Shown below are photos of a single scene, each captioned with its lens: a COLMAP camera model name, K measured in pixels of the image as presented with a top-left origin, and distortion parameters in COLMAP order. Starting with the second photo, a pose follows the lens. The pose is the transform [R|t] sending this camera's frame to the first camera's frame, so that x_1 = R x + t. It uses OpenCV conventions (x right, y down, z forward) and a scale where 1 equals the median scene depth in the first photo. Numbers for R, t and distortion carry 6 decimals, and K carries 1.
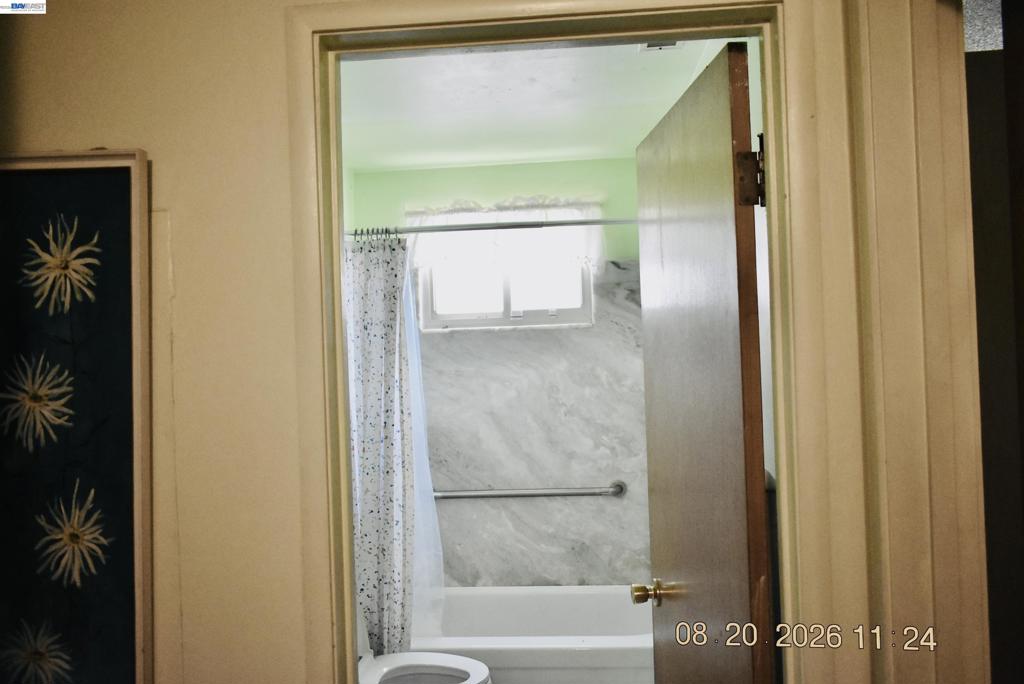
lens RADIAL K [[794.3, 0, 512.0], [0, 794.3, 342.0], [0, 0, 1]] dist [-0.013952, 0.007644]
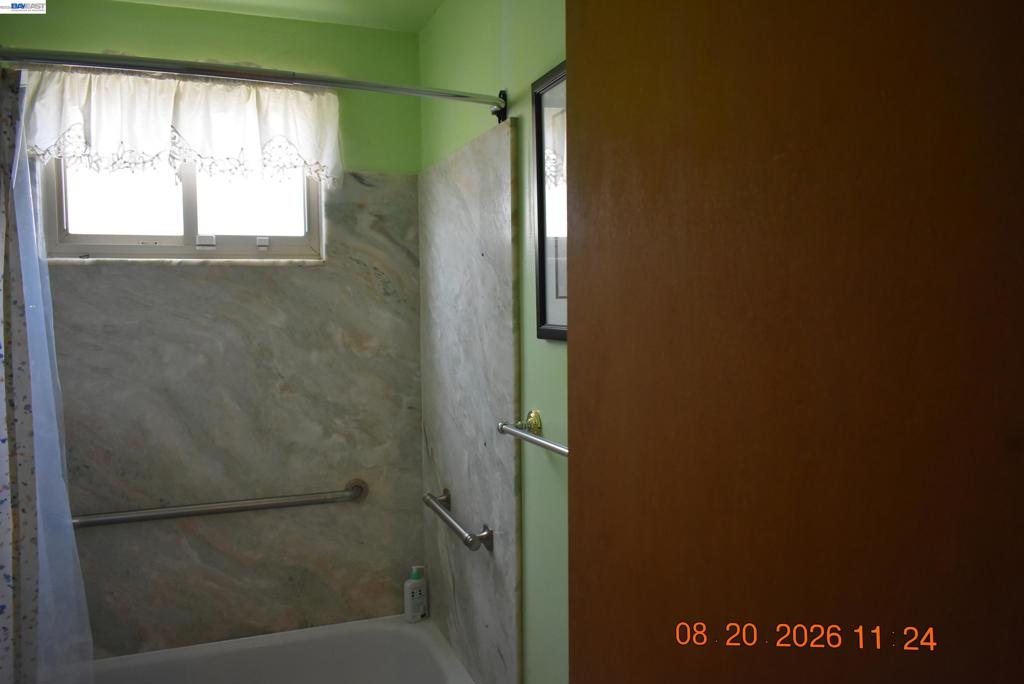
lens RADIAL K [[794.3, 0, 512.0], [0, 794.3, 342.0], [0, 0, 1]] dist [-0.013952, 0.007644]
pose [[0.903835, 0.001475, 0.427878, -0.047722], [-0.026081, 0.998325, 0.051650, 0.008418], [-0.427085, -0.057842, 0.902360, 0.293746]]
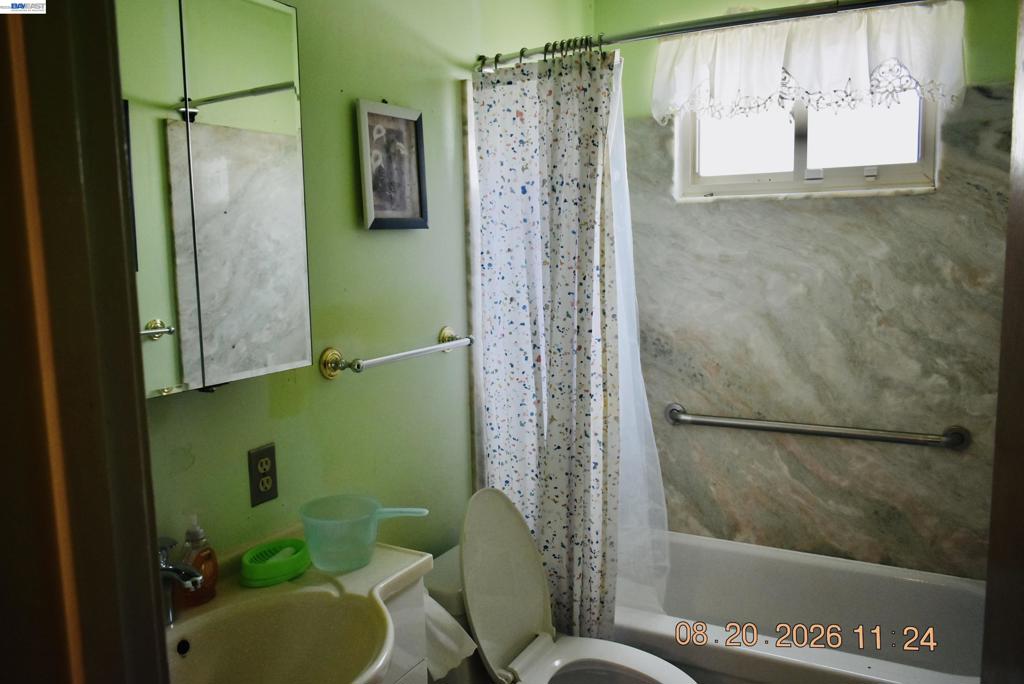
lens RADIAL K [[794.3, 0, 512.0], [0, 794.3, 342.0], [0, 0, 1]] dist [-0.013952, 0.007644]
pose [[0.916388, 0.066588, -0.394713, 0.048210], [-0.007521, 0.988757, 0.149344, 0.007877], [0.400219, -0.133889, 0.906586, 0.255321]]
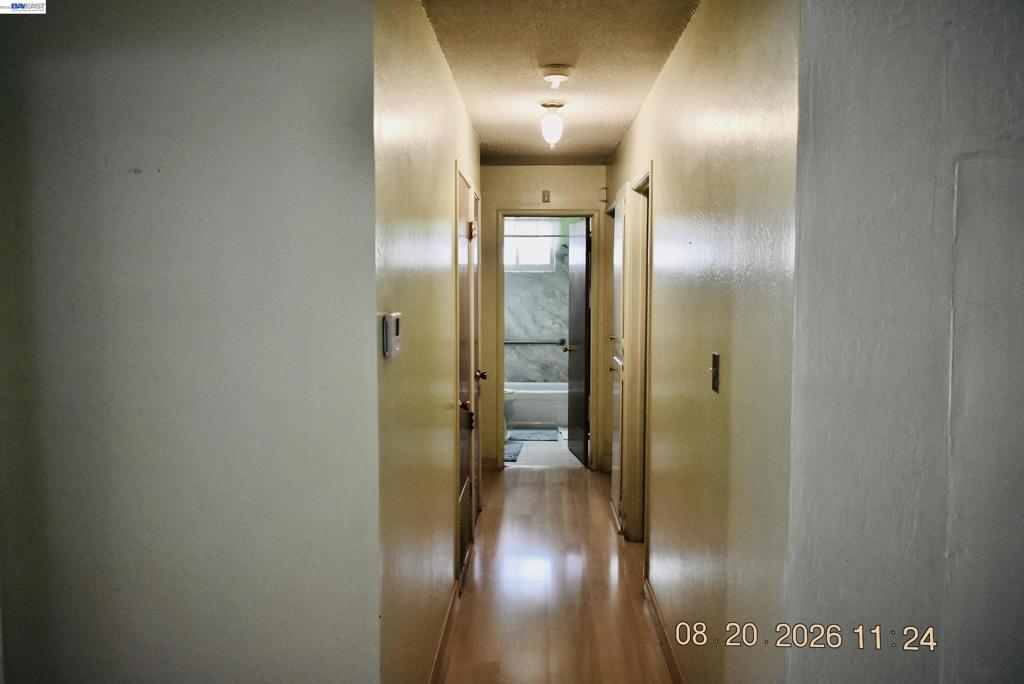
lens RADIAL K [[794.3, 0, 512.0], [0, 794.3, 342.0], [0, 0, 1]] dist [-0.013952, 0.007644]
pose [[0.997898, 0.032780, 0.055904, -0.147550], [-0.036892, 0.996563, 0.074172, 0.015547], [-0.053280, -0.076079, 0.995677, -1.346769]]
